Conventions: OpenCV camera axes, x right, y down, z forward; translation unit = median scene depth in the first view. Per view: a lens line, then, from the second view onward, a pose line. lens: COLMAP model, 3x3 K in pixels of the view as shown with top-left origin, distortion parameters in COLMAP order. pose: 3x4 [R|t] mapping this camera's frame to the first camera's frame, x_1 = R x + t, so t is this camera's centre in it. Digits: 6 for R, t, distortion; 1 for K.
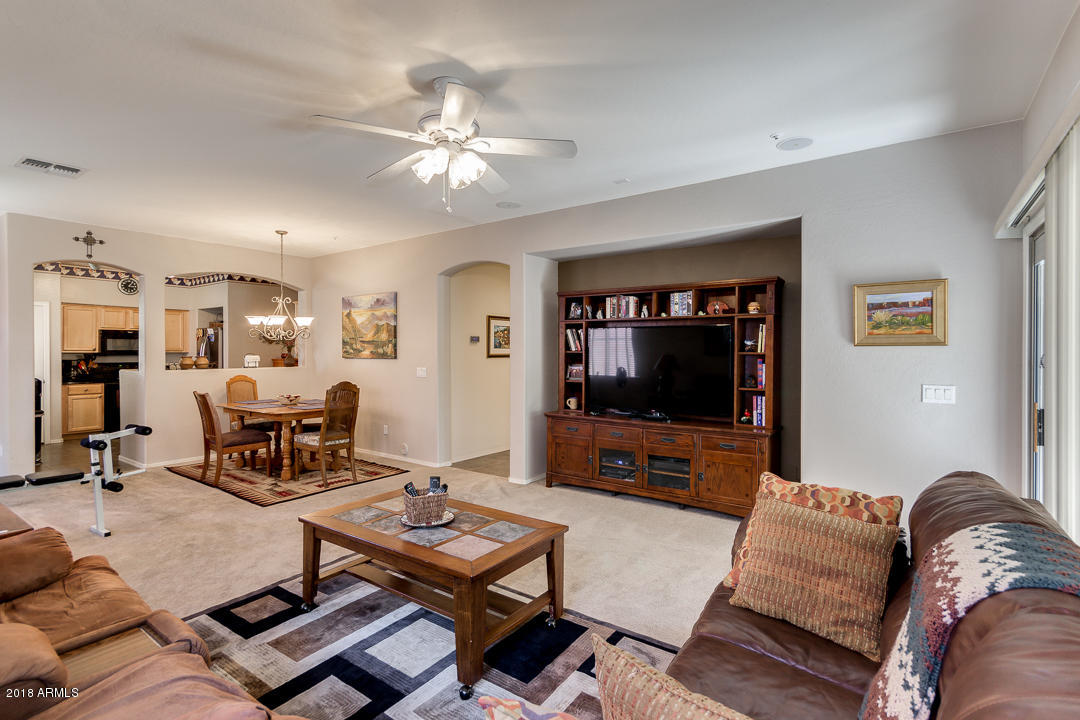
lens RADIAL K [[507.6, 0, 543.1], [0, 507.6, 350.1], [0, 0, 1]] dist [0.008593, -0.003068]
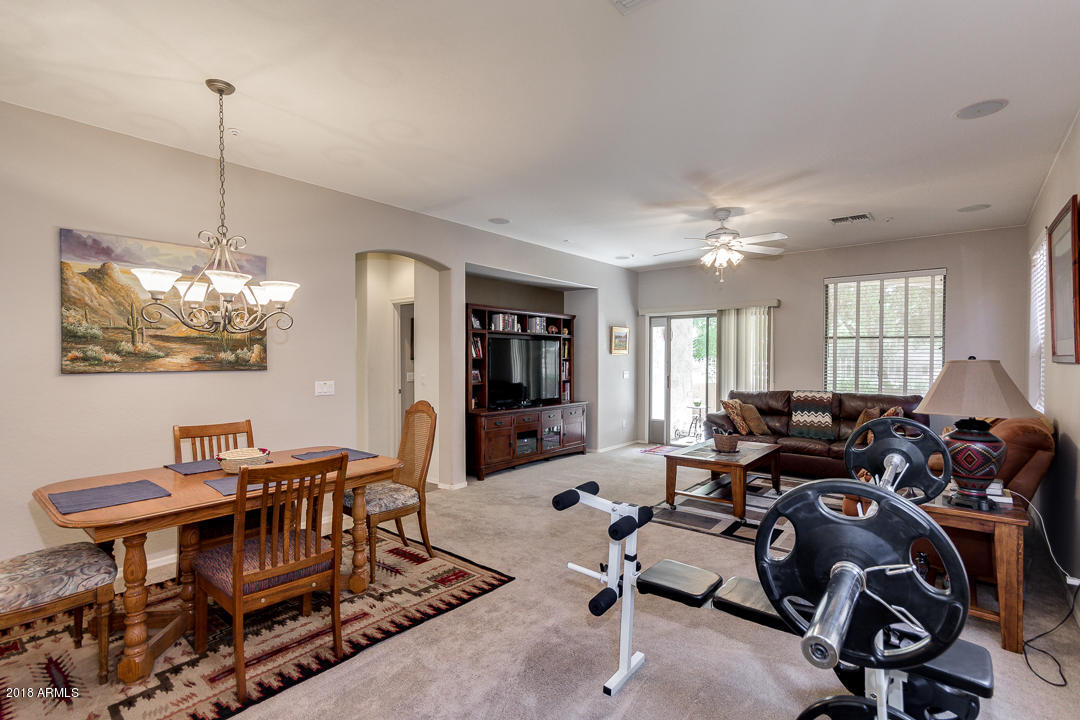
lens RADIAL K [[507.6, 0, 547.9], [0, 507.6, 364.2], [0, 0, 1]] dist [0.008593, -0.003068]
pose [[0.061662, -0.014049, 0.997998, -1.179545], [-0.002177, 0.999897, 0.014210, 0.001365], [-0.998095, -0.003049, 0.061625, 0.862465]]
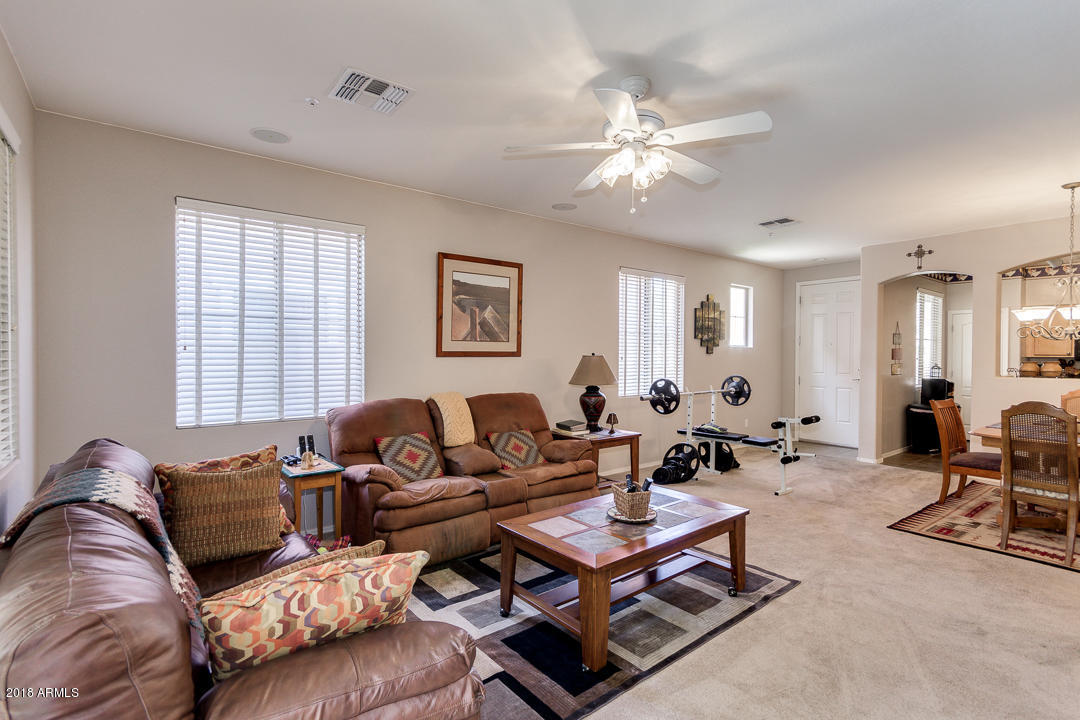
lens RADIAL K [[507.6, 0, 538.9], [0, 507.6, 358.9], [0, 0, 1]] dist [0.008593, -0.003068]
pose [[-0.288972, 0.010432, -0.957281, 0.467036], [-0.002674, 0.999928, 0.011704, 0.000944], [0.957334, 0.005942, -0.288923, 0.632852]]
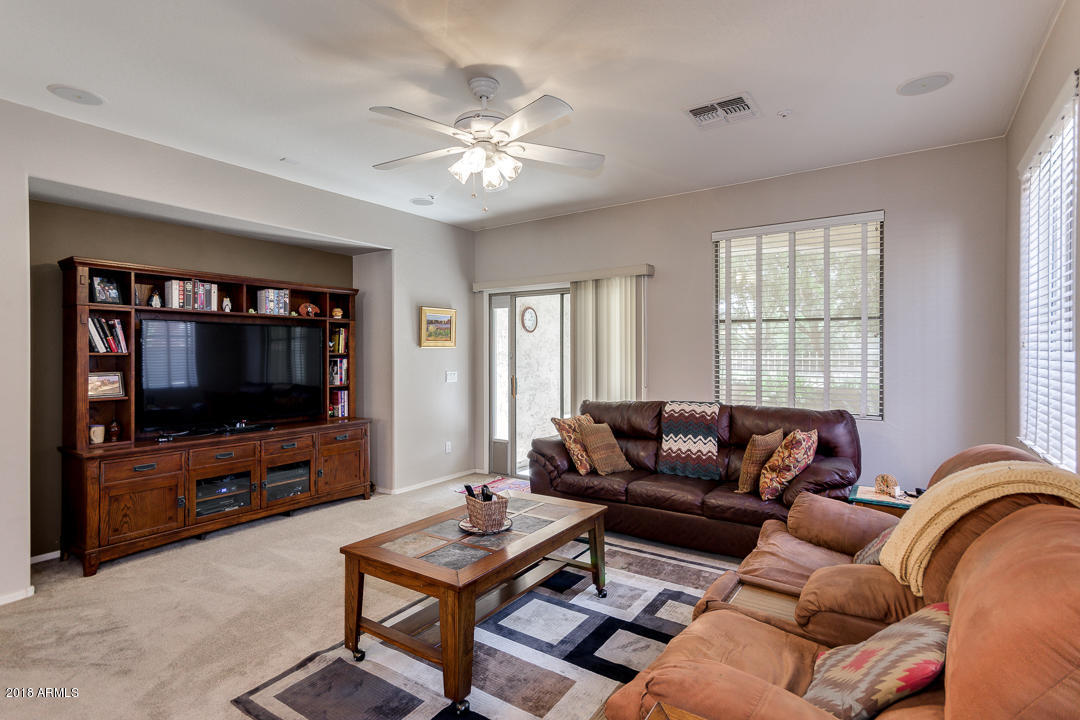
lens RADIAL K [[516.1, 0, 540.9], [0, 516.1, 348.8], [0, 0, 1]] dist [0.006174, 0.001085]
pose [[-0.000552, 0.004480, 0.999990, -0.683651], [0.001803, 0.999988, -0.004479, 0.001397], [-0.999998, 0.001801, -0.000560, 0.507182]]
